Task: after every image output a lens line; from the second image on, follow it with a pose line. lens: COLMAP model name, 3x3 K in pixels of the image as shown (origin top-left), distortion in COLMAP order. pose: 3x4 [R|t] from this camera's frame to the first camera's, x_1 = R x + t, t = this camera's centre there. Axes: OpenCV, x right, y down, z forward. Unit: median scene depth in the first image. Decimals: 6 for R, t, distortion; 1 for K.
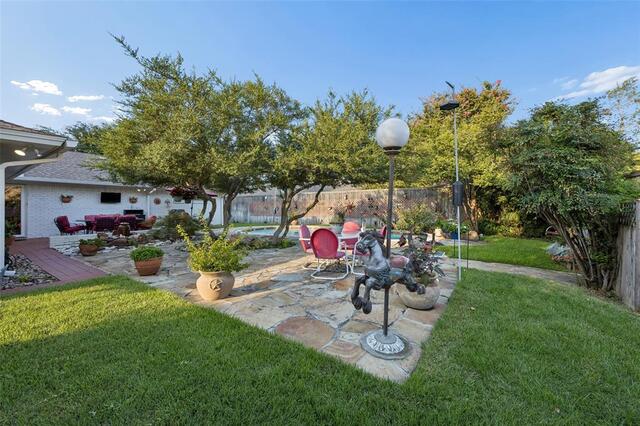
lens RADIAL K [[245.1, 0, 315.4], [0, 245.1, 209.6], [0, 0, 1]] dist [-0.003786, -0.000724]
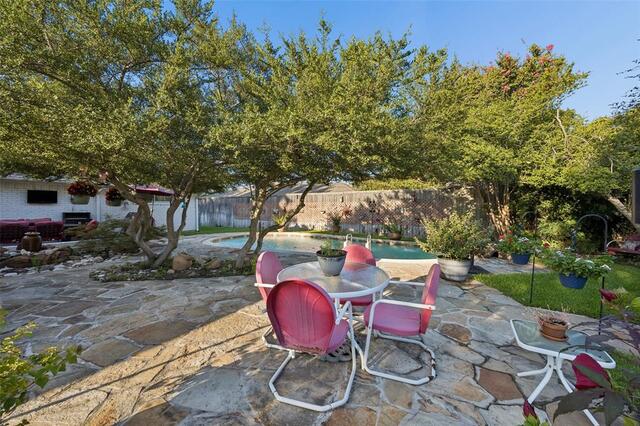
lens RADIAL K [[245.1, 0, 320.9], [0, 245.1, 213.3], [0, 0, 1]] dist [-0.003786, -0.000724]
pose [[0.998835, 0.008695, 0.047464, 0.023250], [-0.009034, 0.999935, 0.006950, -0.014877], [-0.047400, -0.007371, 0.998849, 0.279709]]
